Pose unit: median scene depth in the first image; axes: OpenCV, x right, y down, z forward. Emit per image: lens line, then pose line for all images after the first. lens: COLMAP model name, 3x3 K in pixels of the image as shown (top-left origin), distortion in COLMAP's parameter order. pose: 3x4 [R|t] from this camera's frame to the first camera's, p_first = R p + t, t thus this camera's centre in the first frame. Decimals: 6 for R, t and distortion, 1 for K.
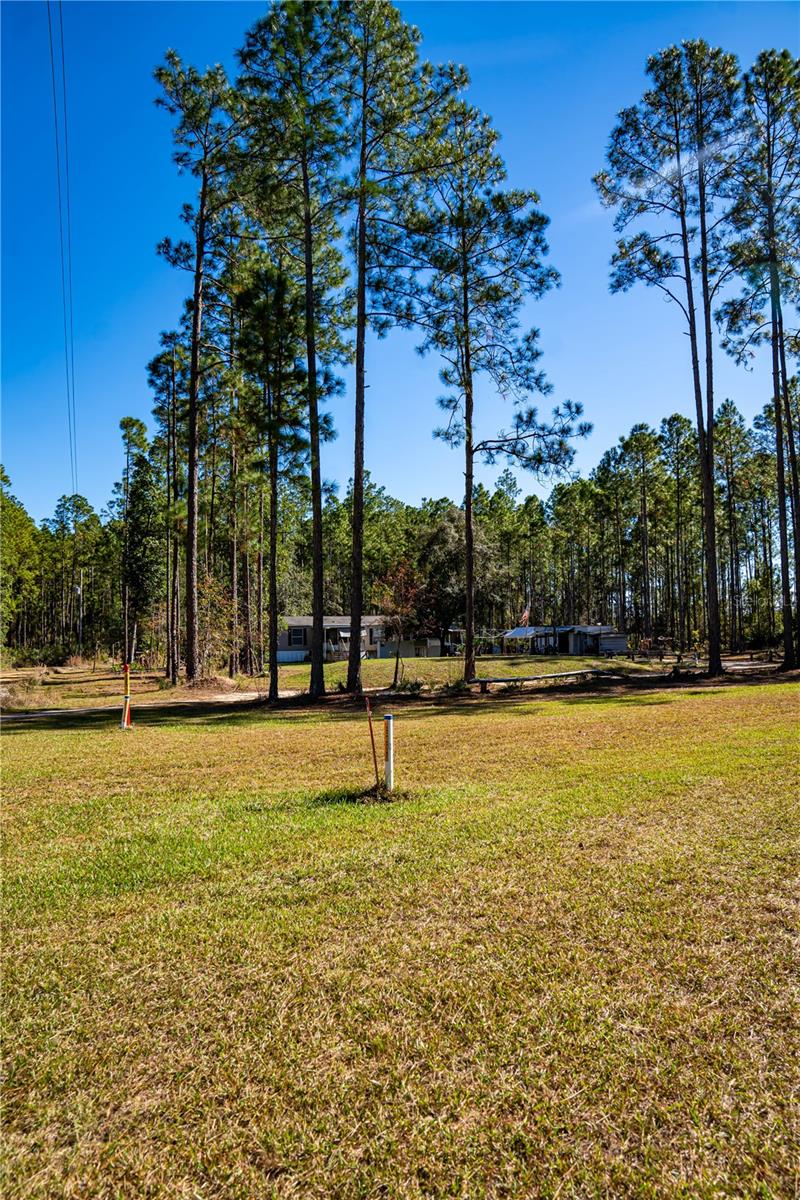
lens RADIAL K [[833.6, 0, 398.5], [0, 833.6, 601.5], [0, 0, 1]] dist [-0.135340, 0.106953]
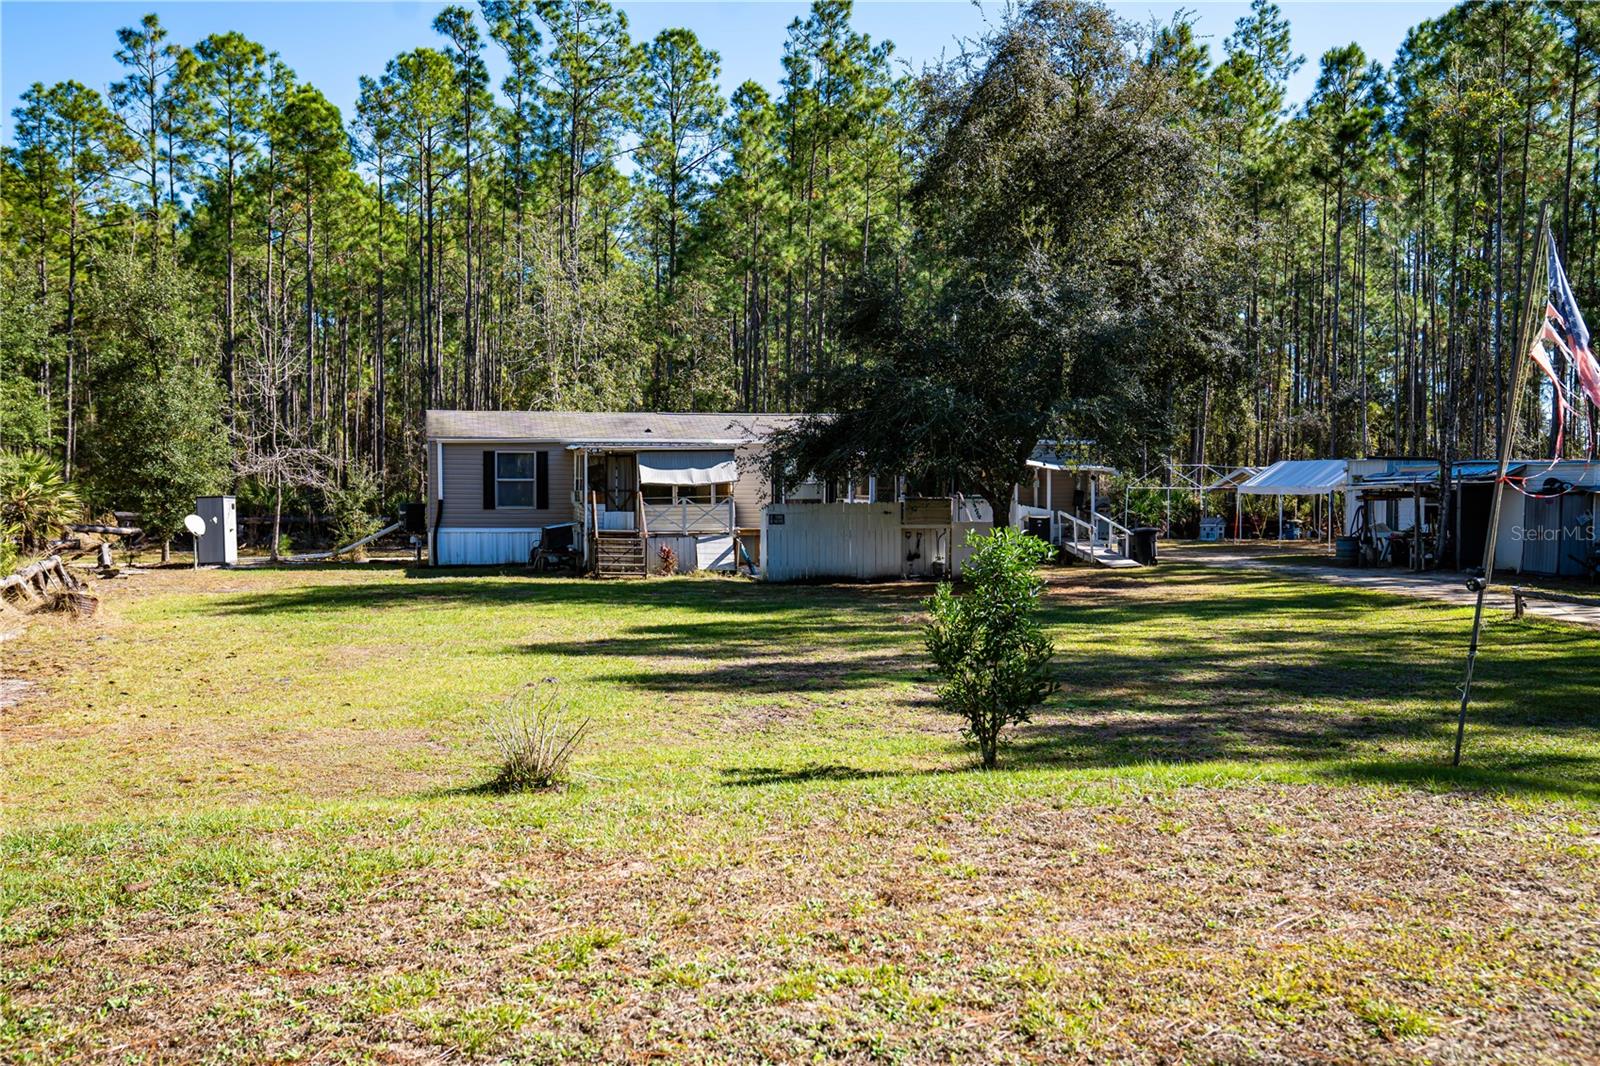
lens RADIAL K [[1500.5, 0, 796.4], [0, 1500.5, 532.7], [0, 0, 1]] dist [0.016708, 0.016868]
pose [[0.988499, 0.025431, -0.149071, 0.041137], [-0.012843, 0.996315, 0.084805, 0.011012], [0.150678, -0.081915, 0.985183, 0.361894]]
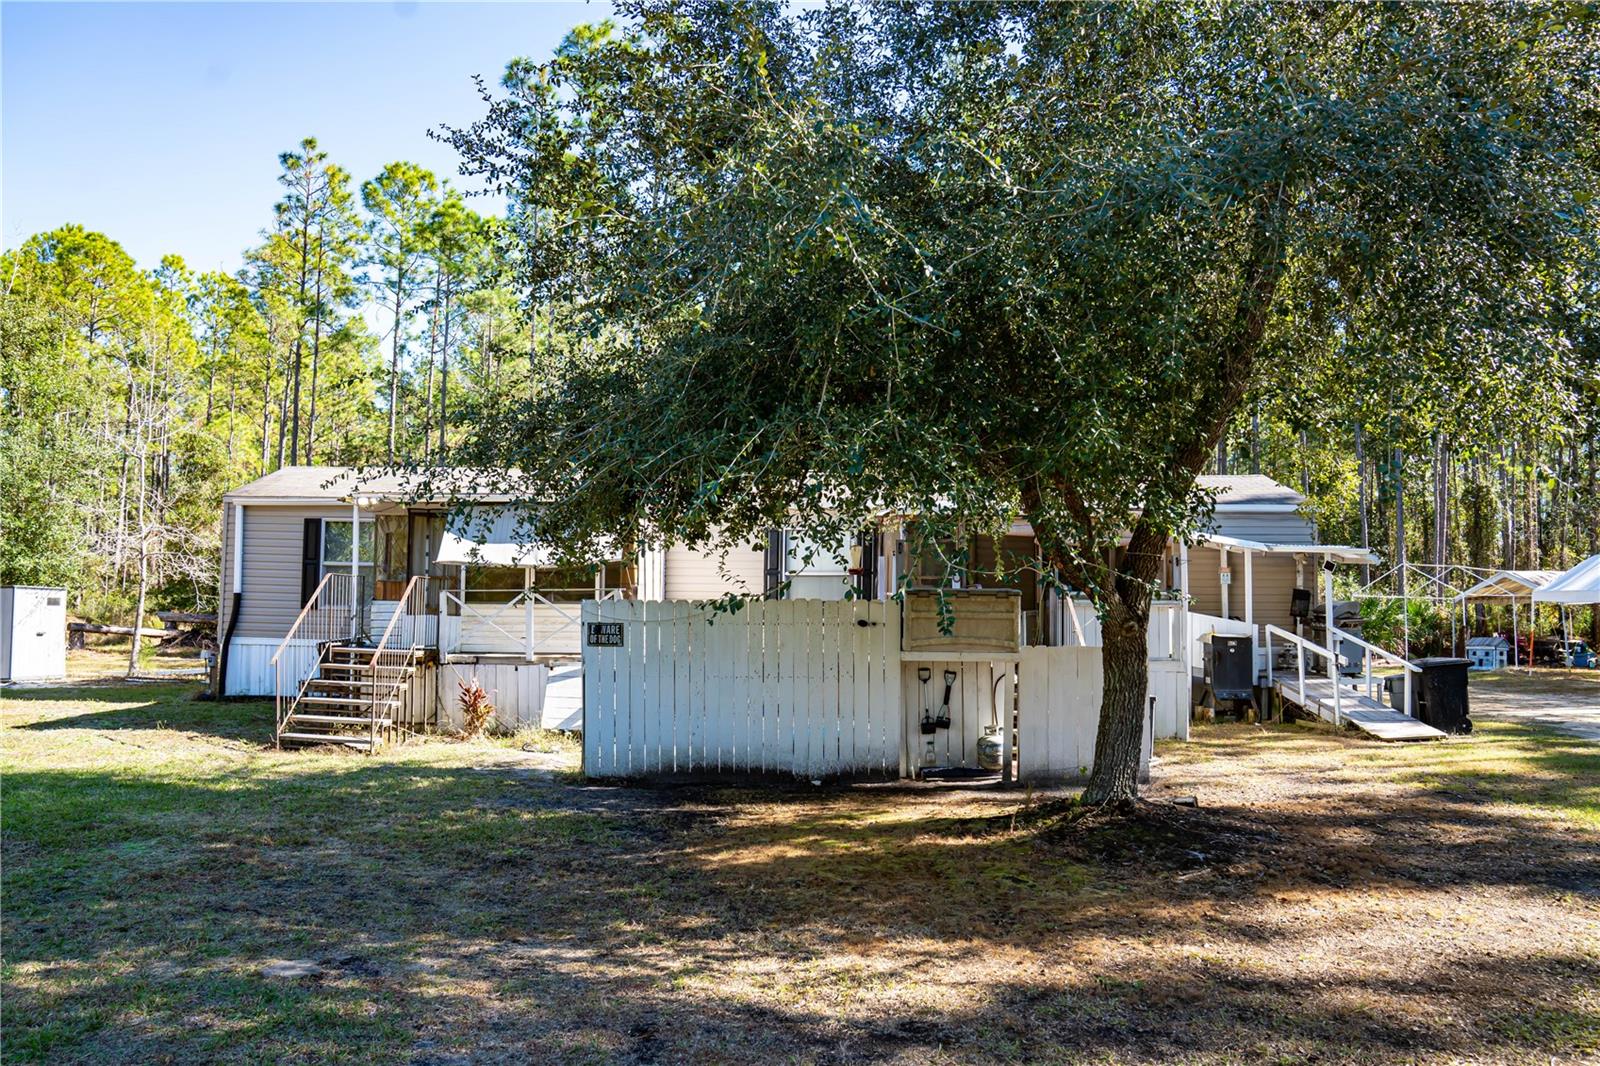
lens RADIAL K [[1113.0, 0, 792.8], [0, 1113.0, 523.0], [0, 0, 1]] dist [-0.134745, 0.106857]
pose [[0.931611, 0.002404, -0.363448, 0.043486], [-0.010074, 0.999765, -0.019209, 0.027376], [0.363317, 0.021557, 0.931416, 0.595584]]
